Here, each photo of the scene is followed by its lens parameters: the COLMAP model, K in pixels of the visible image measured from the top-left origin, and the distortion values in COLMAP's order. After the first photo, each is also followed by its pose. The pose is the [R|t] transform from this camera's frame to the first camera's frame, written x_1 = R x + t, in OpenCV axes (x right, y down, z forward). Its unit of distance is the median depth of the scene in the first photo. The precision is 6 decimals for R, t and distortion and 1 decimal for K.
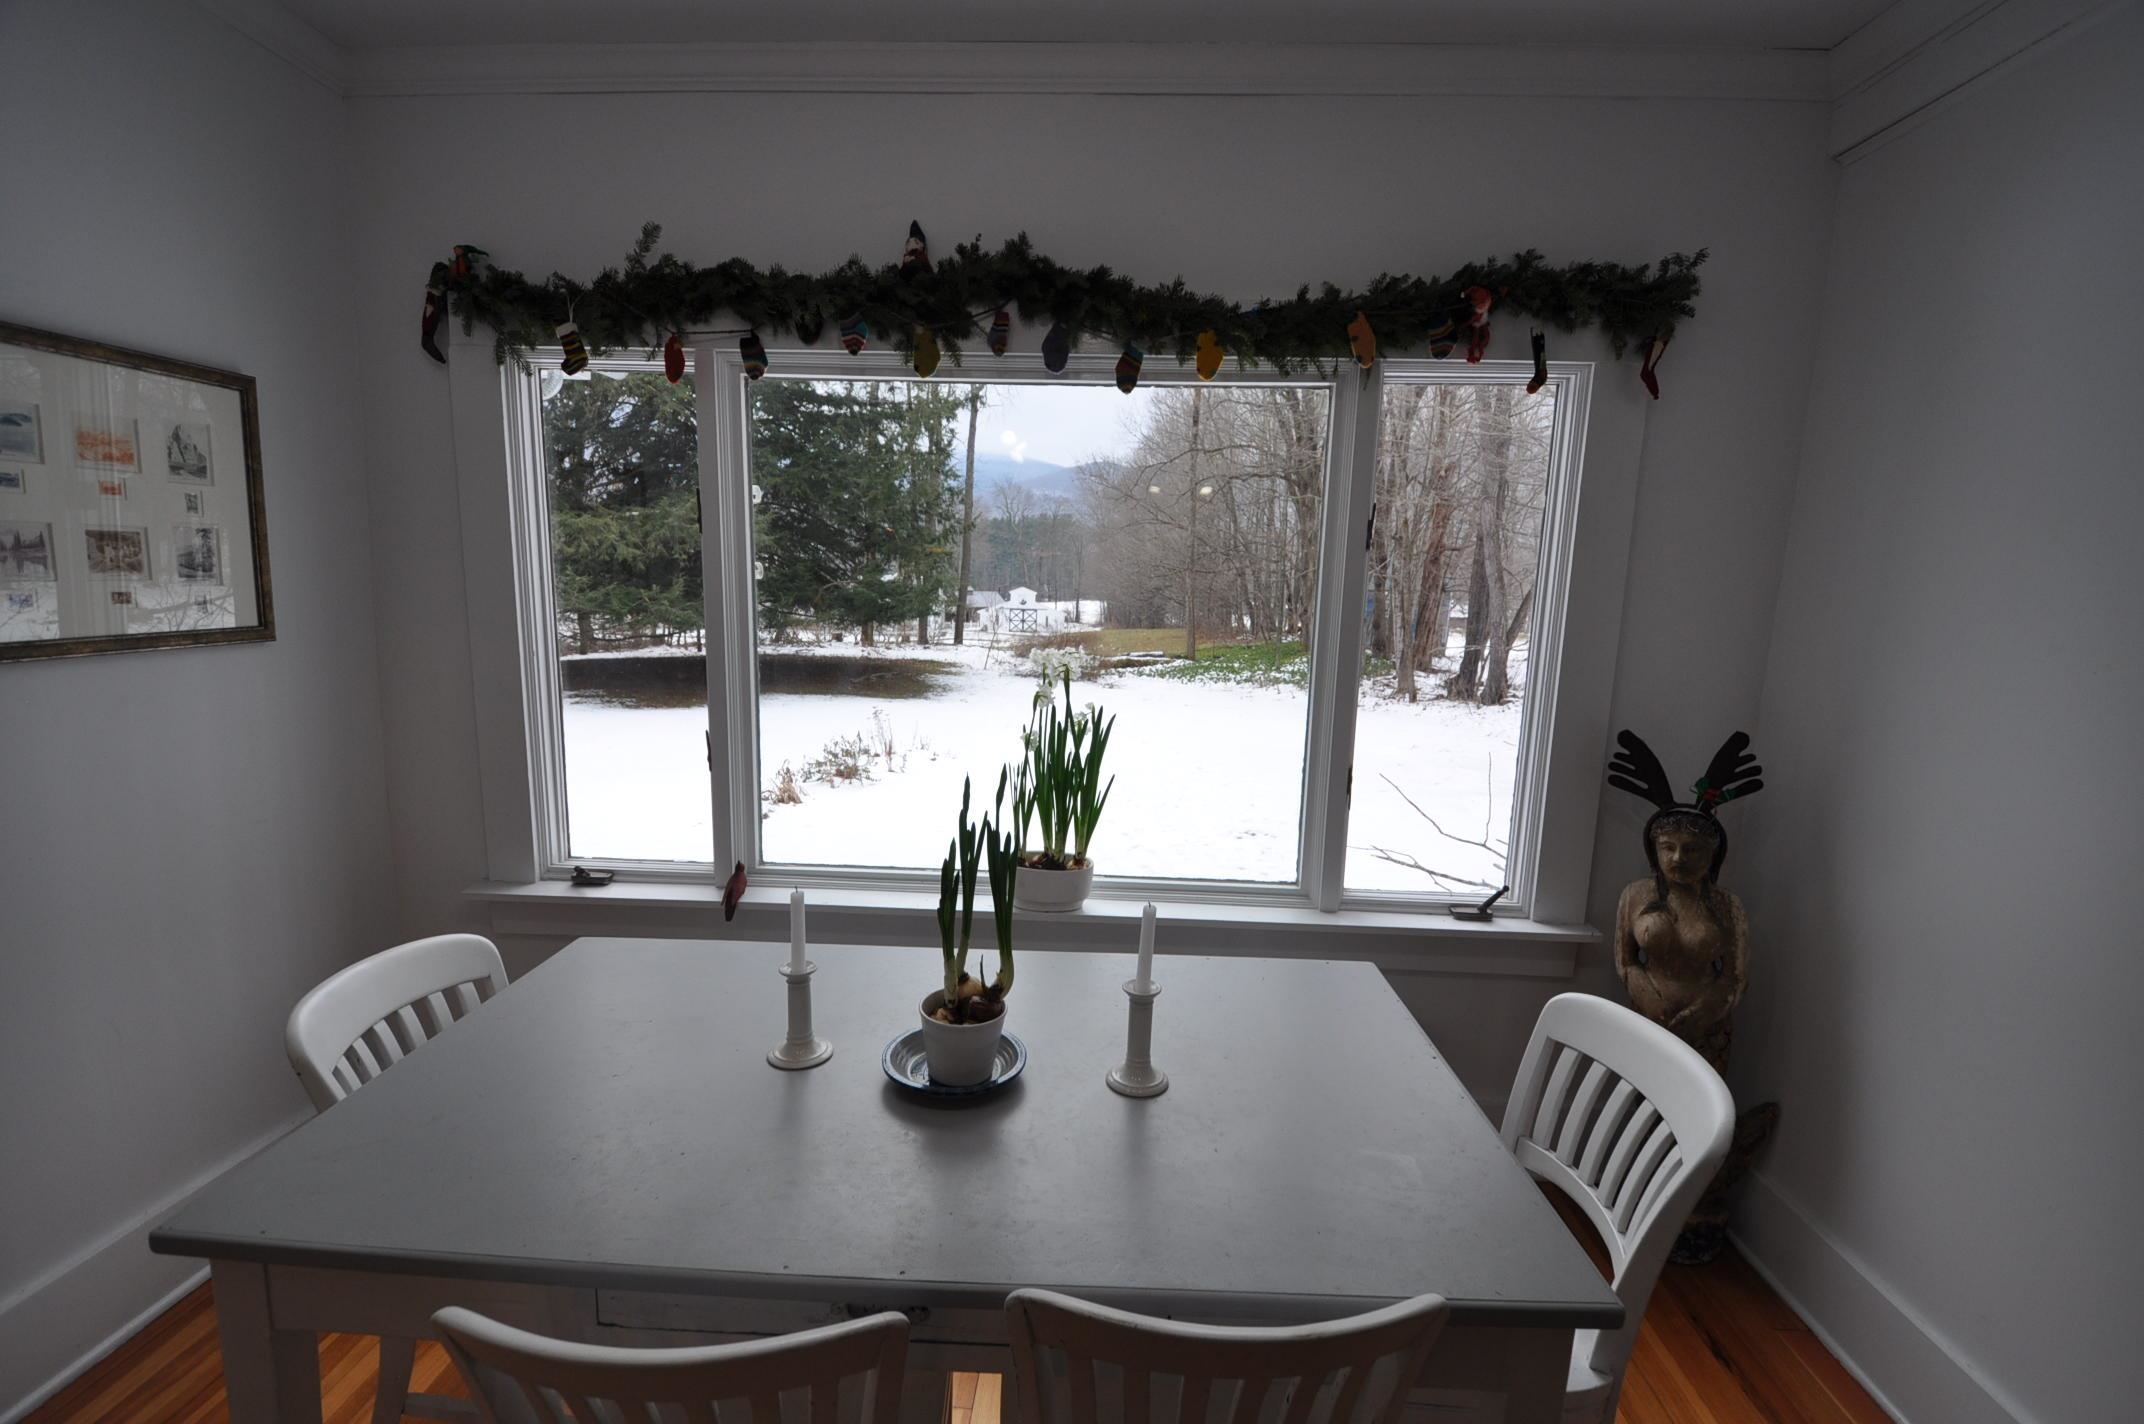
lens RADIAL K [[938.3, 0, 1069.4], [0, 938.3, 744.1], [0, 0, 1]] dist [-0.002774, -0.008295]
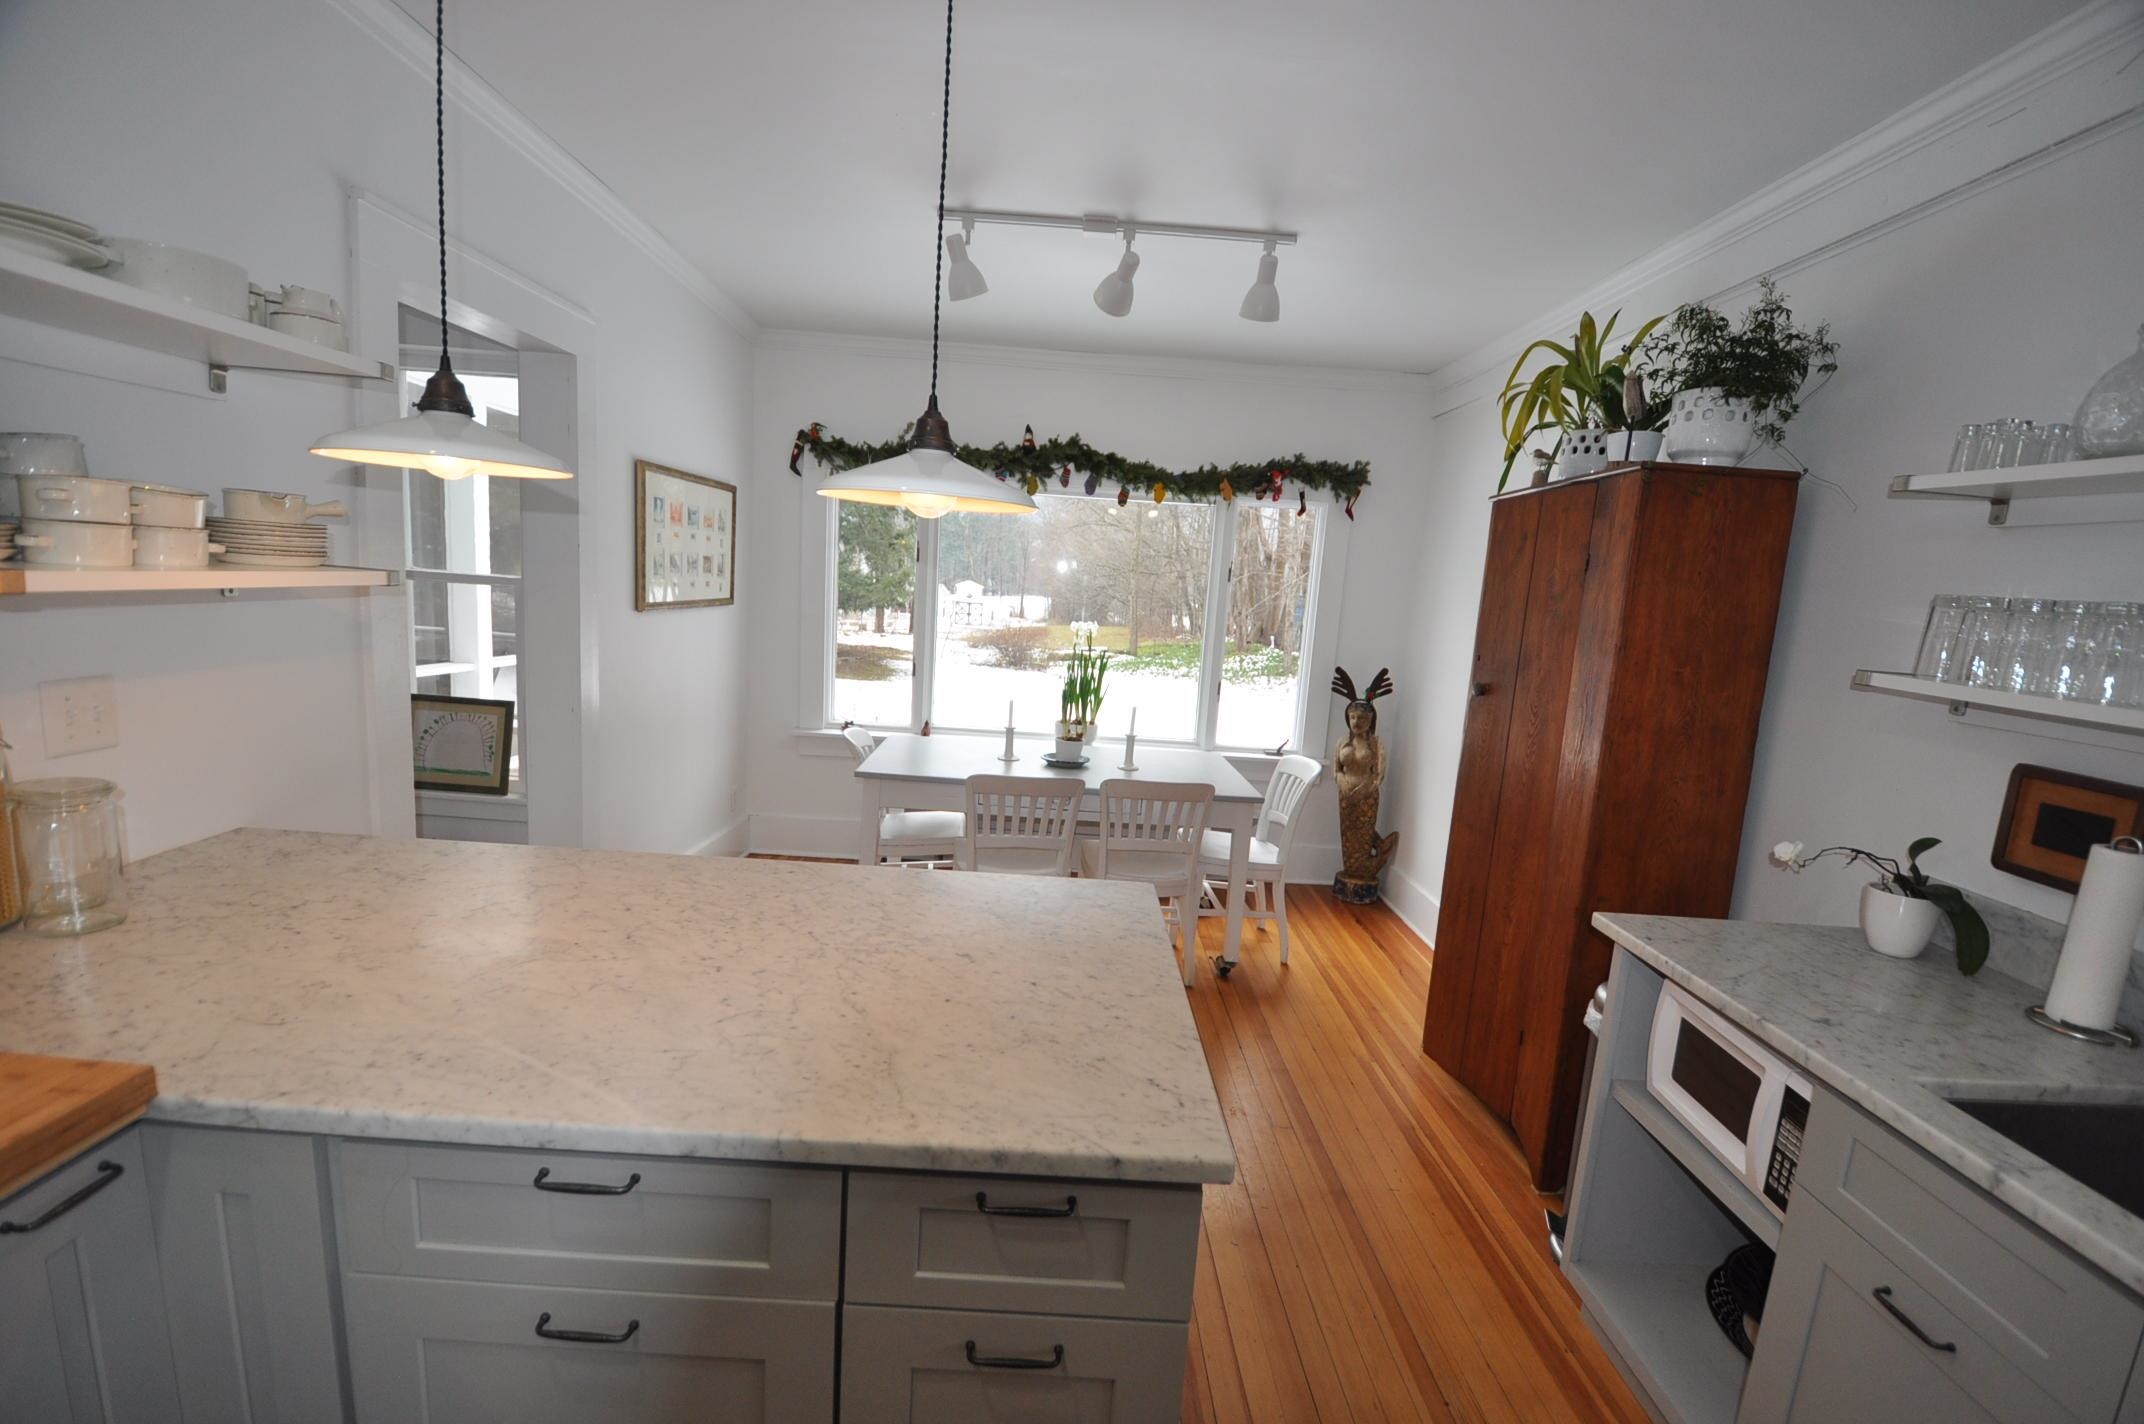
lens RADIAL K [[938.3, 0, 1075.9], [0, 938.3, 741.2], [0, 0, 1]] dist [-0.002774, -0.008295]
pose [[0.997068, 0.026280, 0.071865, -0.193195], [-0.026349, 0.999653, 0.000014, 0.182028], [-0.071840, -0.001908, 0.997414, -1.209721]]
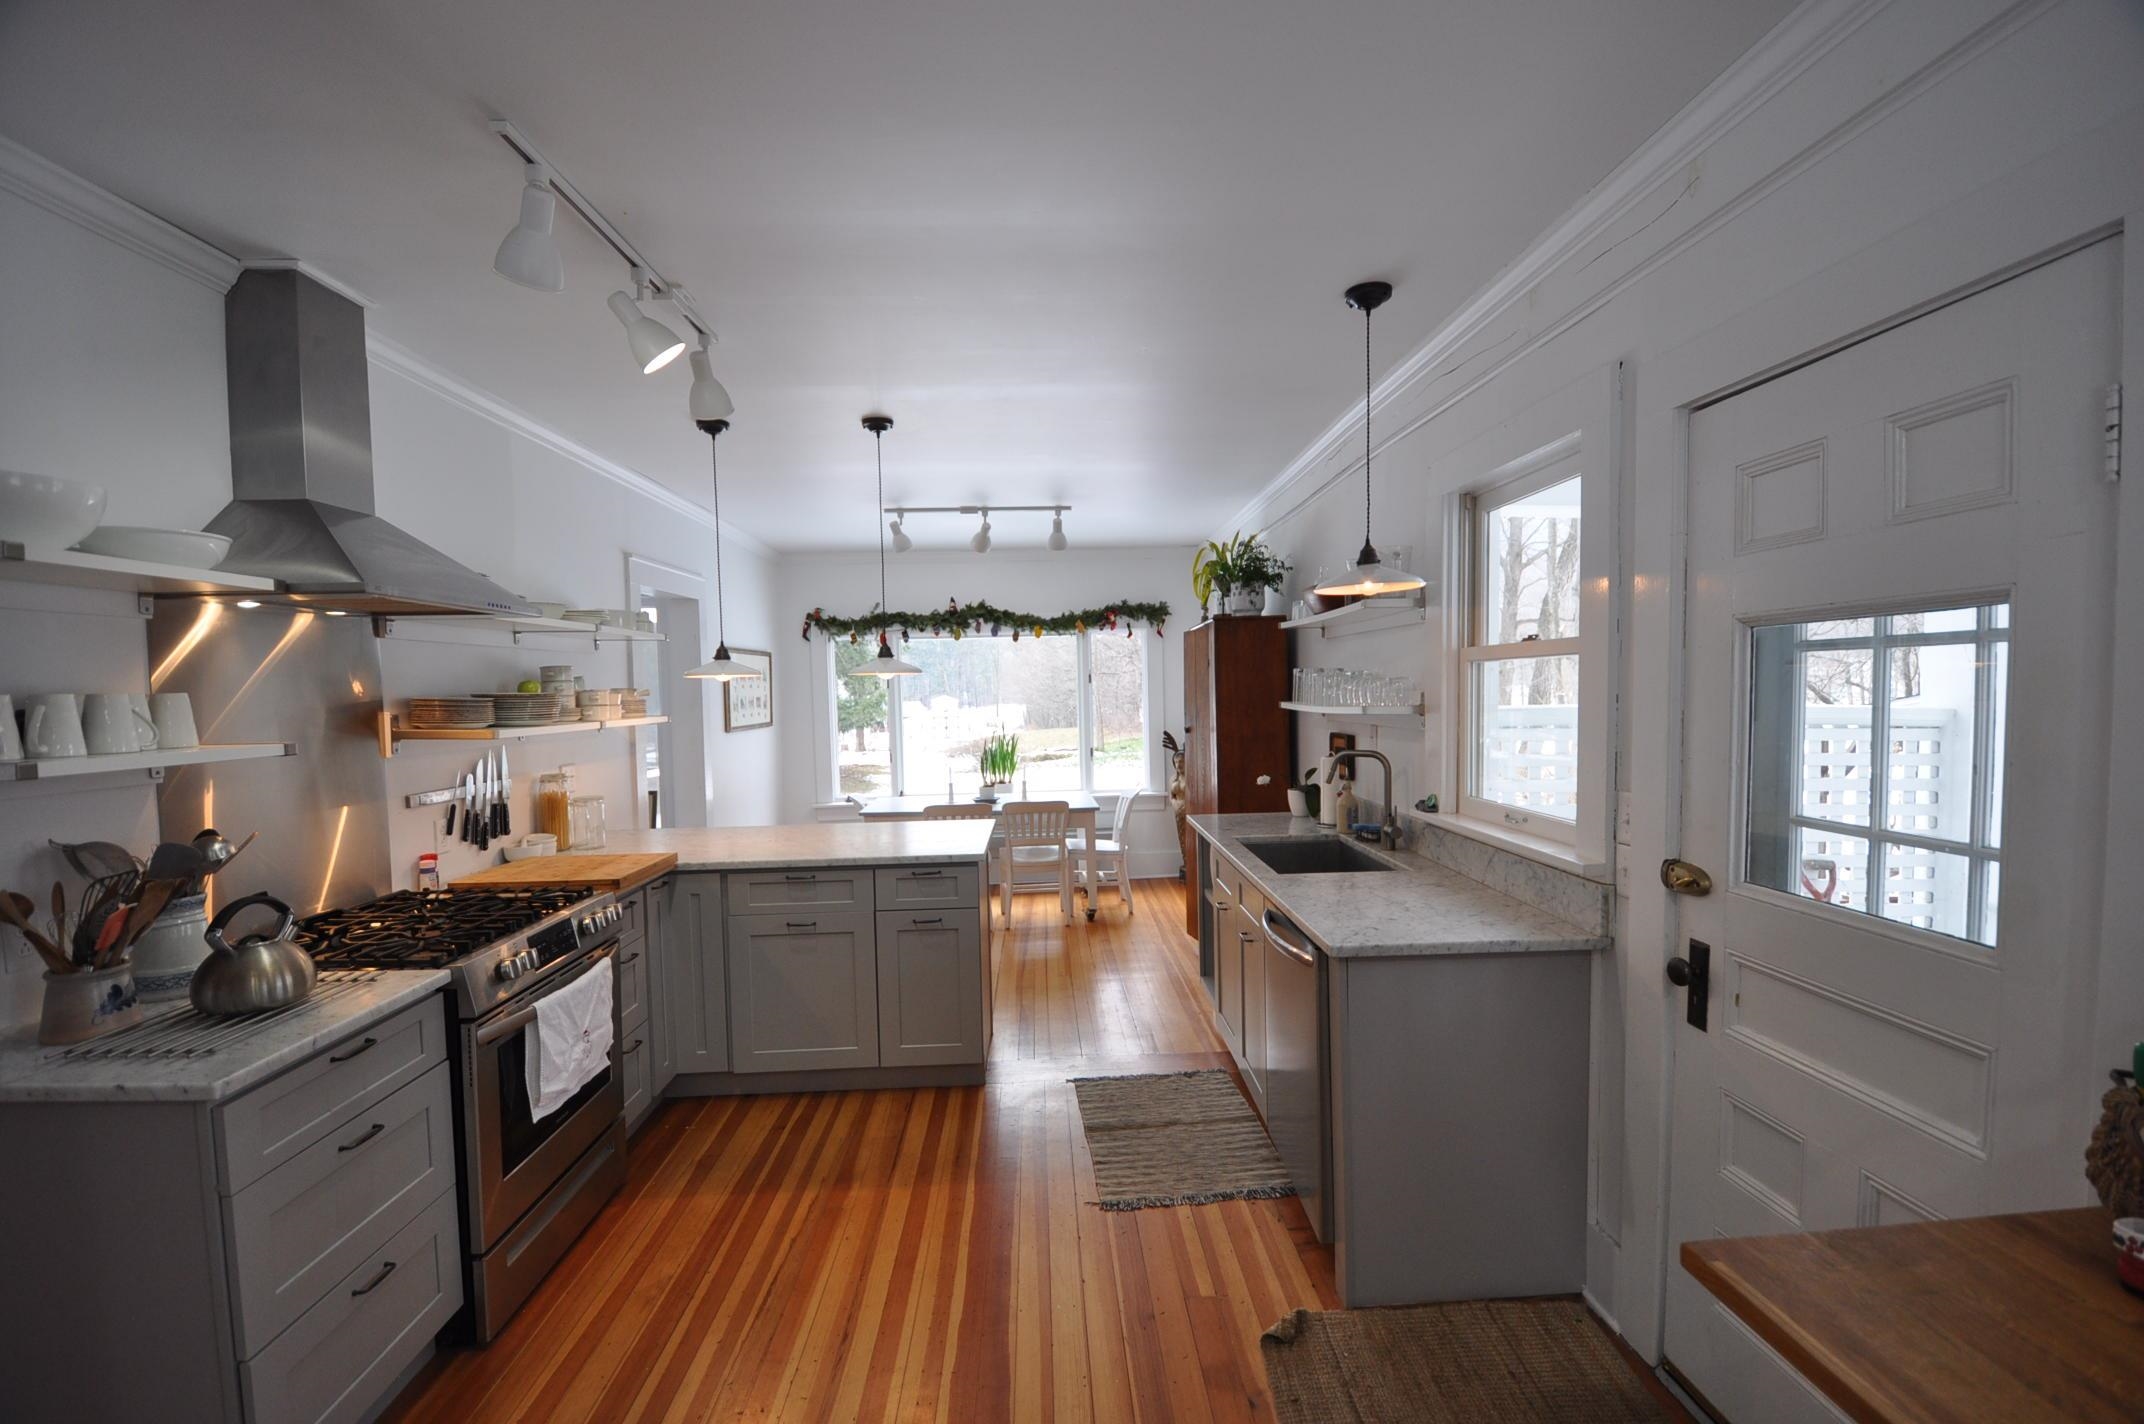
lens RADIAL K [[938.3, 0, 1078.1], [0, 938.3, 731.0], [0, 0, 1]] dist [-0.002774, -0.008295]
pose [[0.994132, -0.055425, 0.092899, -0.050807], [0.066400, 0.990606, -0.119546, 0.384265], [-0.085401, 0.125013, 0.988473, -2.434431]]
